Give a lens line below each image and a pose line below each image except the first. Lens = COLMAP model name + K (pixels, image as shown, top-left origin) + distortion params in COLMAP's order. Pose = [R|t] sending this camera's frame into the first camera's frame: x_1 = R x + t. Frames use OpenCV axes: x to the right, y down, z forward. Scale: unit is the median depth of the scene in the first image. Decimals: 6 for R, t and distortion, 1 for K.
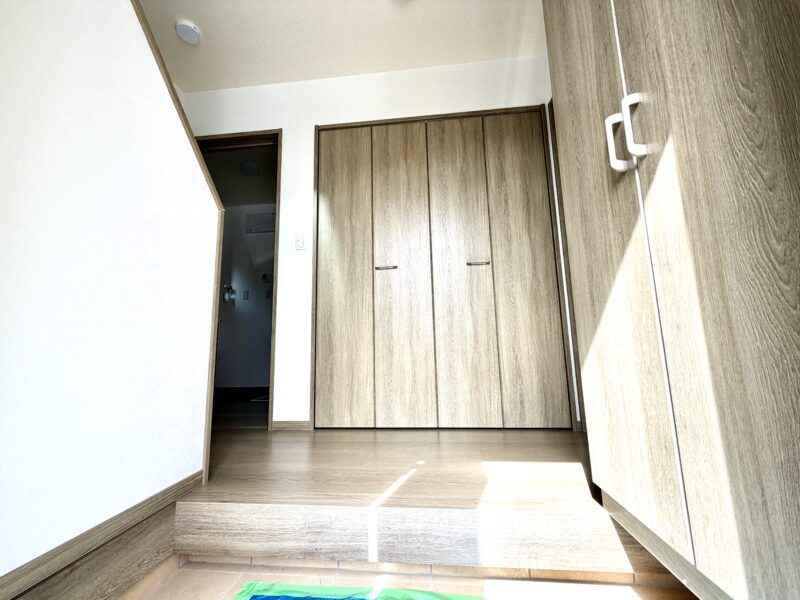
lens RADIAL K [[330.3, 0, 400.4], [0, 330.3, 260.5], [0, 0, 1]] dist [0.000580, 0.000027]
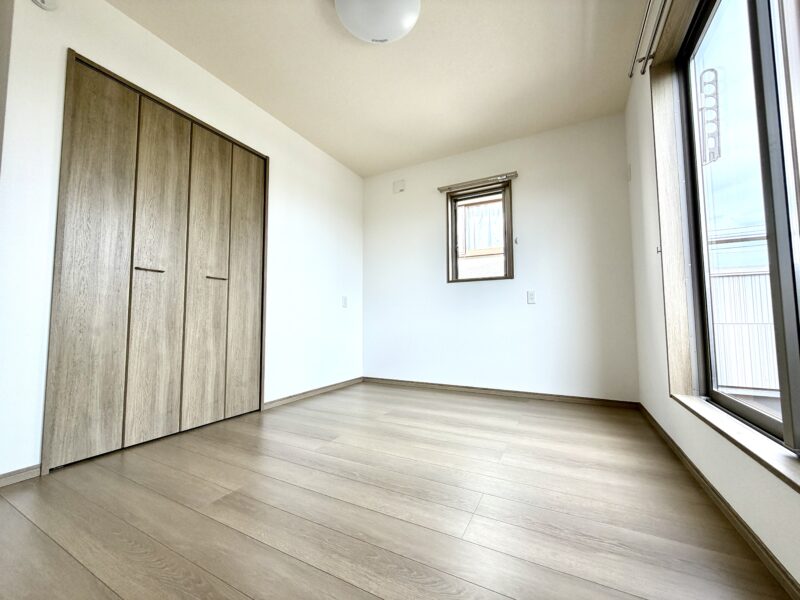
lens RADIAL K [[319.2, 0, 397.1], [0, 319.2, 300.0], [0, 0, 1]] dist [0.002110, 0.000128]
pose [[0.374182, 0.087775, 0.923192, -0.579153], [-0.152243, 0.987818, -0.032214, 0.028768], [-0.914773, -0.128496, 0.382986, 0.051800]]
